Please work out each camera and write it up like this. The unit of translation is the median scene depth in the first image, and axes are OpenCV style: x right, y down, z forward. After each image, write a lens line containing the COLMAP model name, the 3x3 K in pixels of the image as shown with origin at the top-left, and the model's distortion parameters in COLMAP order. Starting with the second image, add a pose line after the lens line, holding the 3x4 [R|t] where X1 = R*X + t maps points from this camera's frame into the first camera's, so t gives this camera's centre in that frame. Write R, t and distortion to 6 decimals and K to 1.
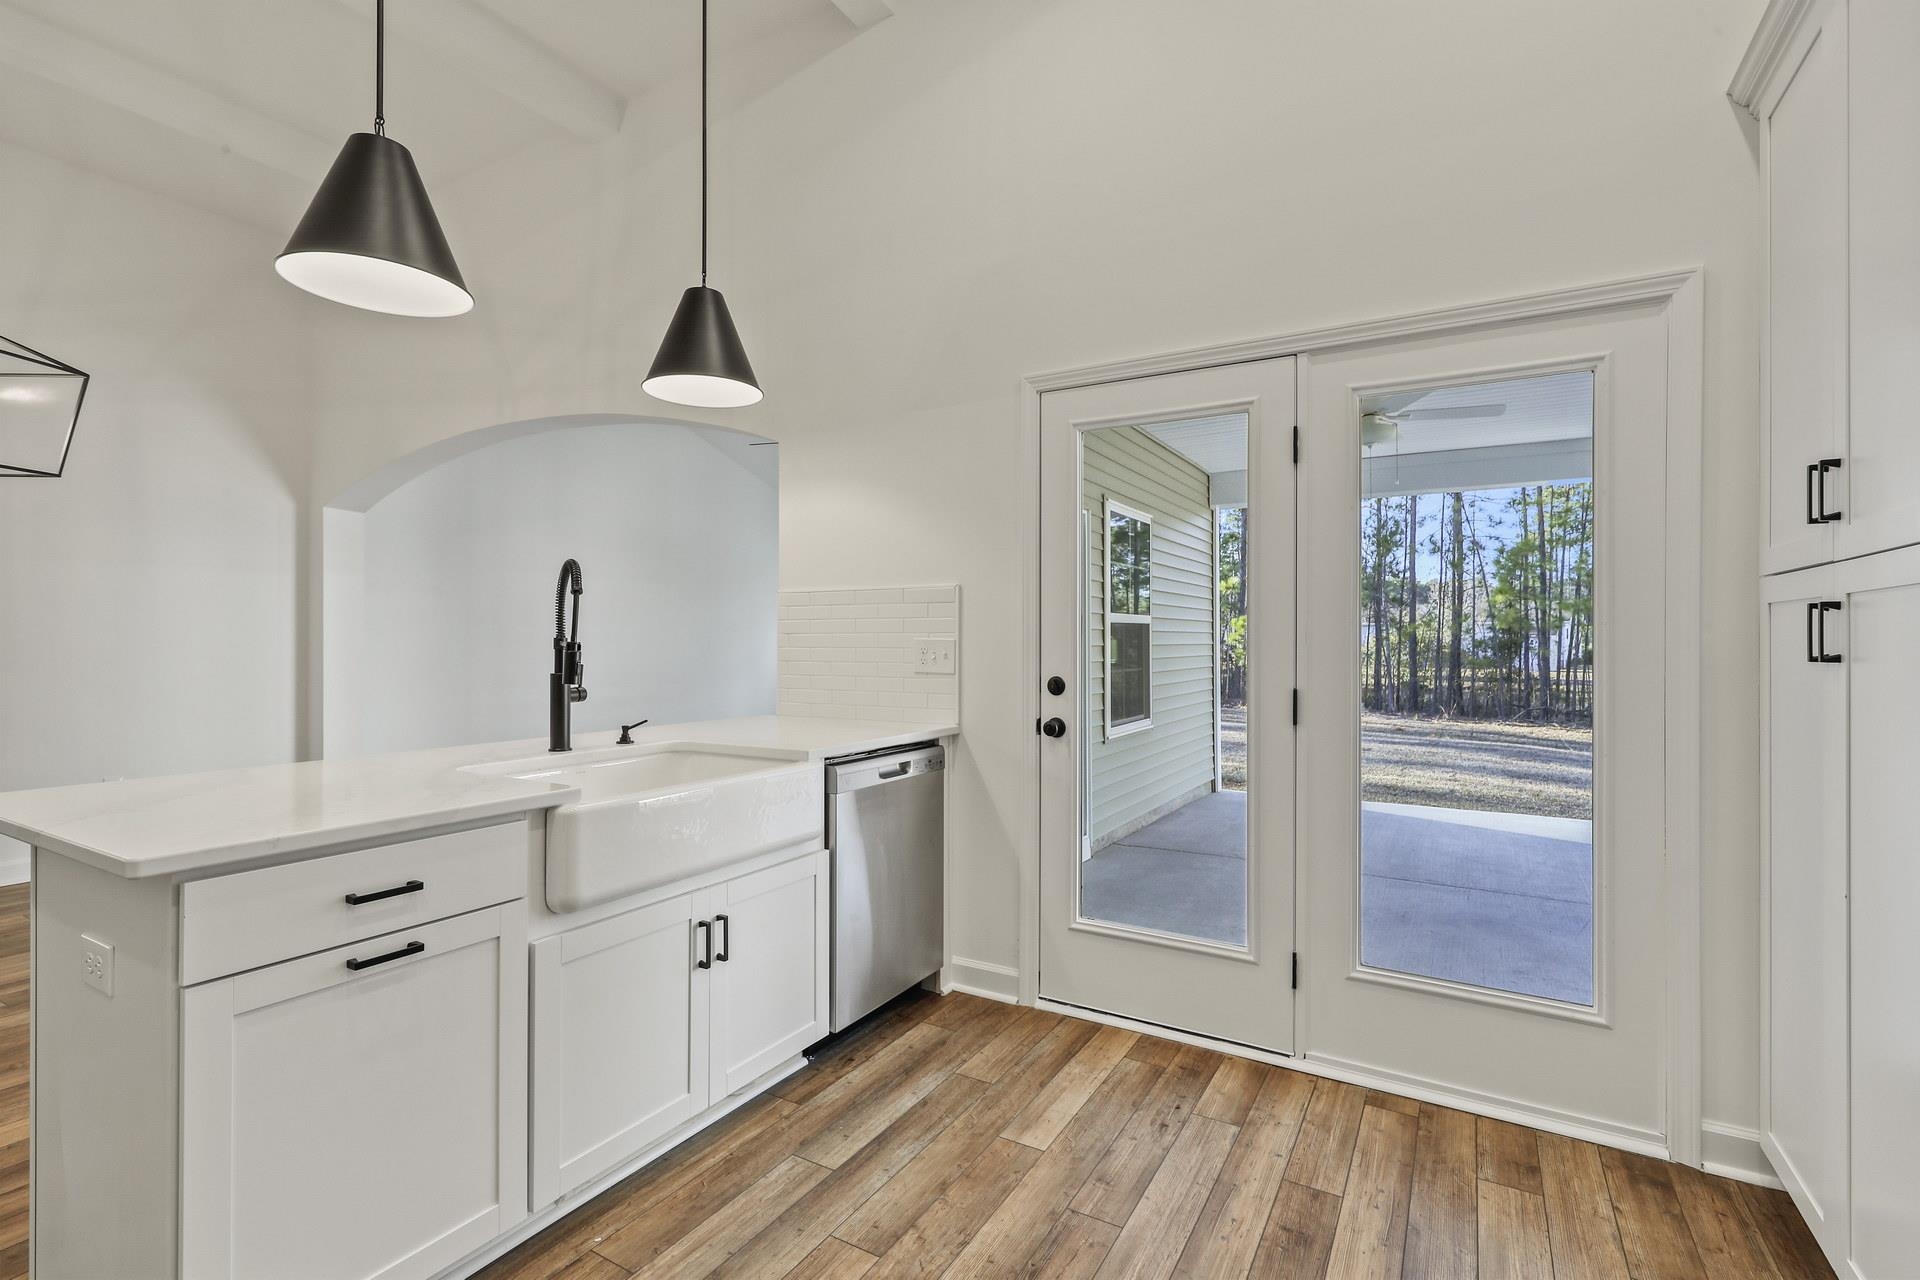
lens RADIAL K [[865.6, 0, 952.1], [0, 865.6, 641.2], [0, 0, 1]] dist [0.001605, -0.000505]
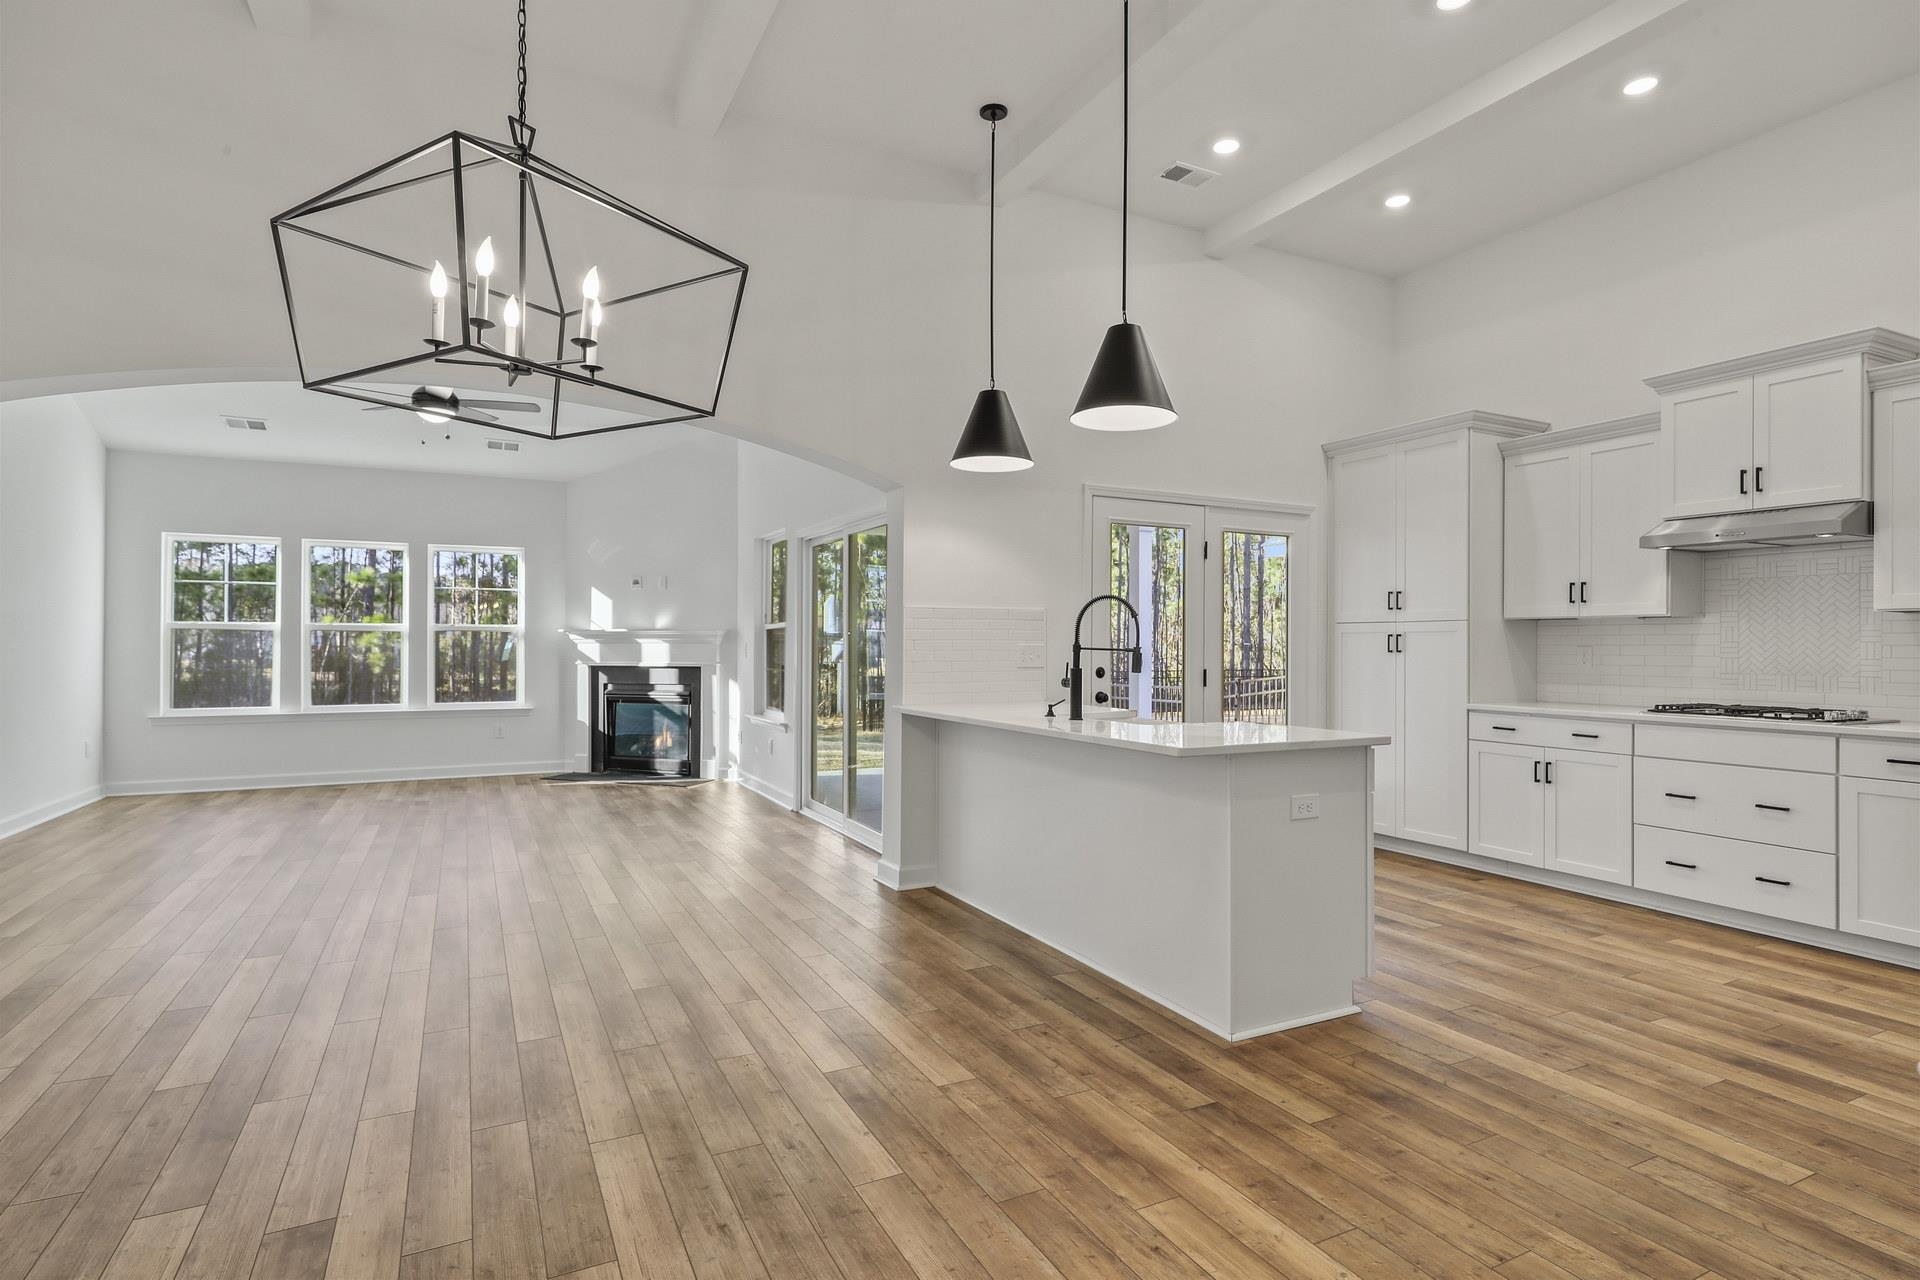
lens RADIAL K [[970.2, 0, 955.9], [0, 970.2, 637.5], [0, 0, 1]] dist [0.005623, -0.000107]
pose [[0.541383, 0.006042, 0.840754, -2.269521], [-0.000916, 0.999978, -0.006597, -0.004928], [-0.840775, 0.002801, 0.541377, 0.308637]]
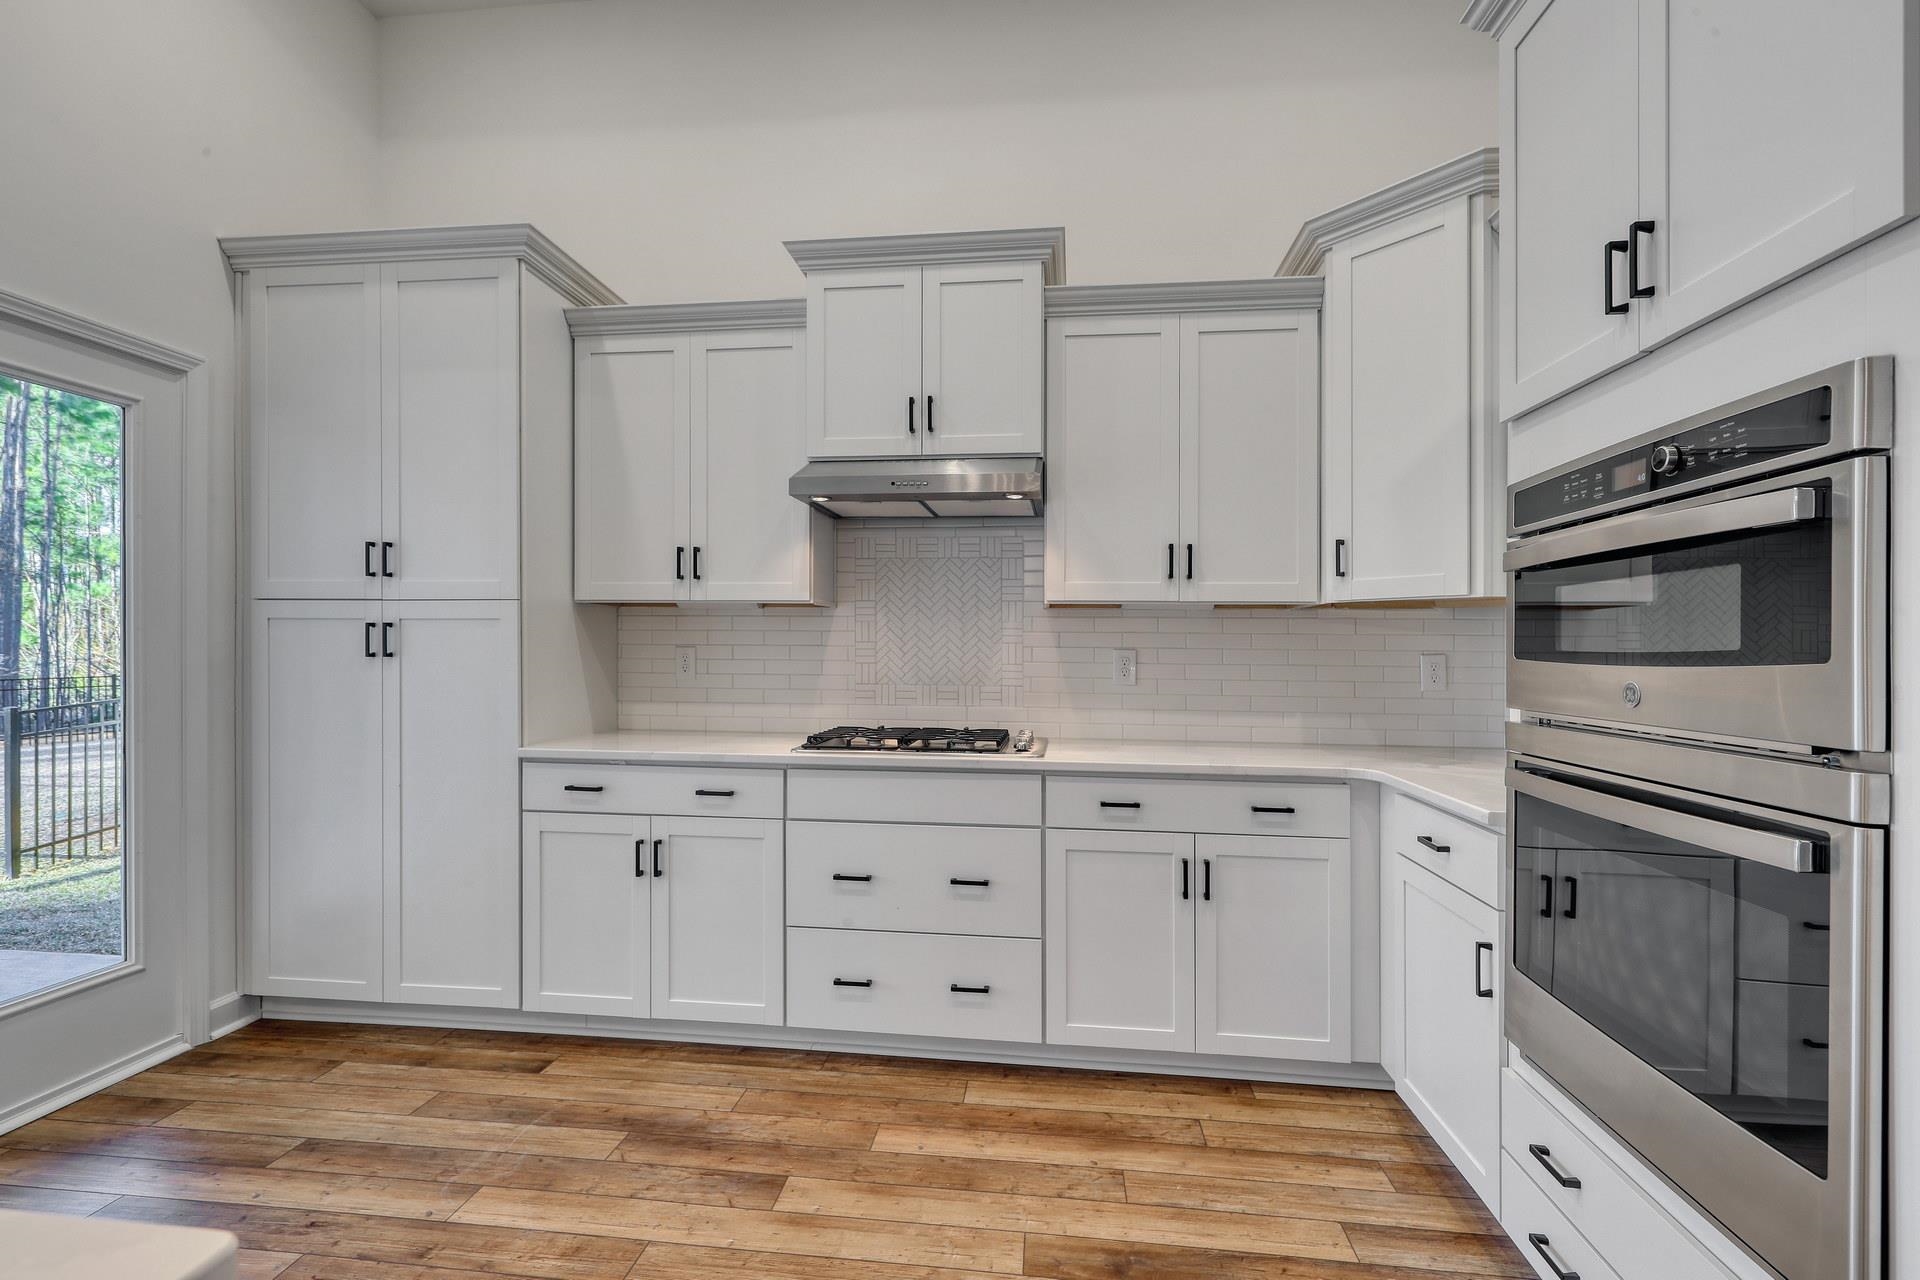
lens RADIAL K [[865.6, 0, 955.6], [0, 865.6, 663.0], [0, 0, 1]] dist [0.001605, -0.000505]
pose [[-0.408416, -0.022023, 0.912530, -0.808440], [-0.006411, 0.999753, 0.021258, -0.006912], [-0.912773, 0.002831, -0.408456, 0.497289]]
